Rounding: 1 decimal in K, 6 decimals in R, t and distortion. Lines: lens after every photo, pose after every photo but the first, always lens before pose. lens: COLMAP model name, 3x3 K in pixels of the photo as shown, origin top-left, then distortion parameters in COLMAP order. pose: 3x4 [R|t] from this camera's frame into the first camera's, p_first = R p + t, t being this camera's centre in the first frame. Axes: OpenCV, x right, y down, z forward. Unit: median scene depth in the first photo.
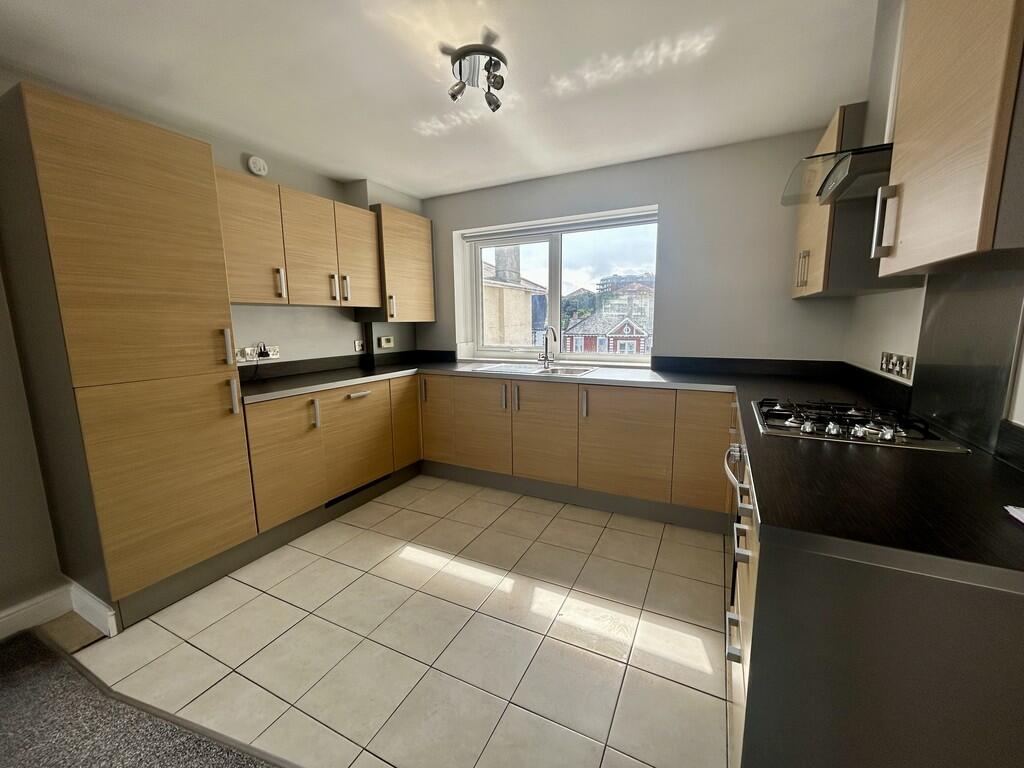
lens RADIAL K [[414.3, 0, 512.0], [0, 414.3, 384.0], [0, 0, 1]] dist [0.000136, 0.000030]
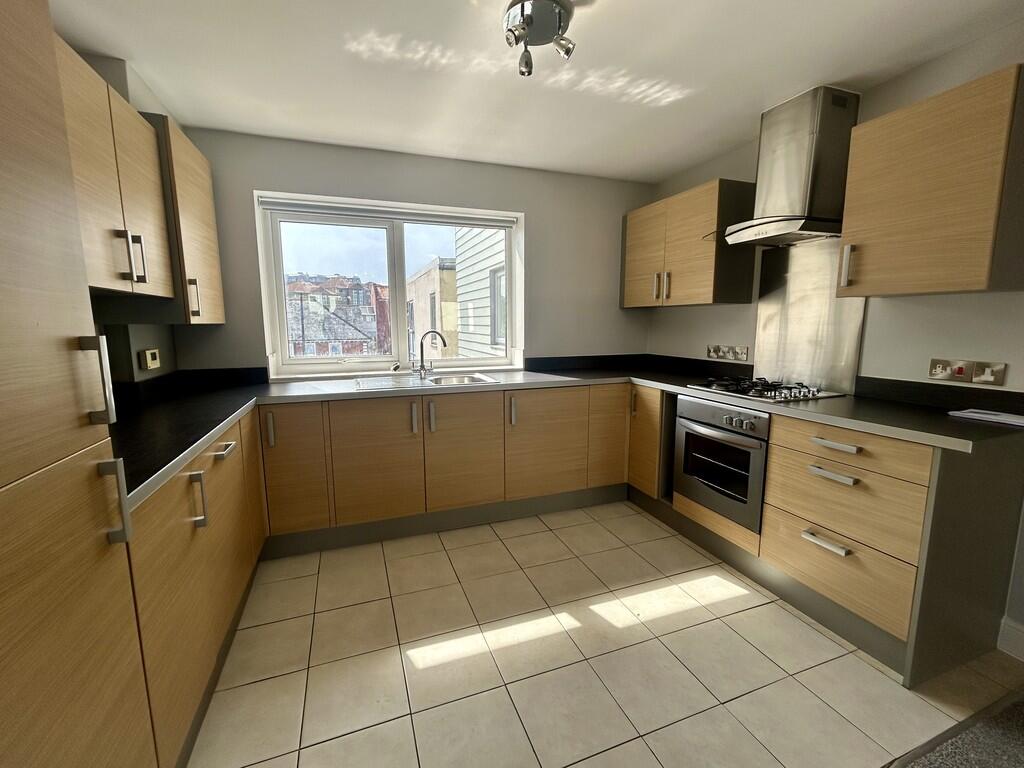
lens RADIAL K [[431.7, 0, 512.0], [0, 431.7, 384.0], [0, 0, 1]] dist [-0.003052, -0.000163]
pose [[0.679939, -0.094717, 0.727126, -0.468545], [0.108809, 0.993677, 0.027691, -0.035278], [-0.725151, 0.060290, 0.685946, 0.279169]]
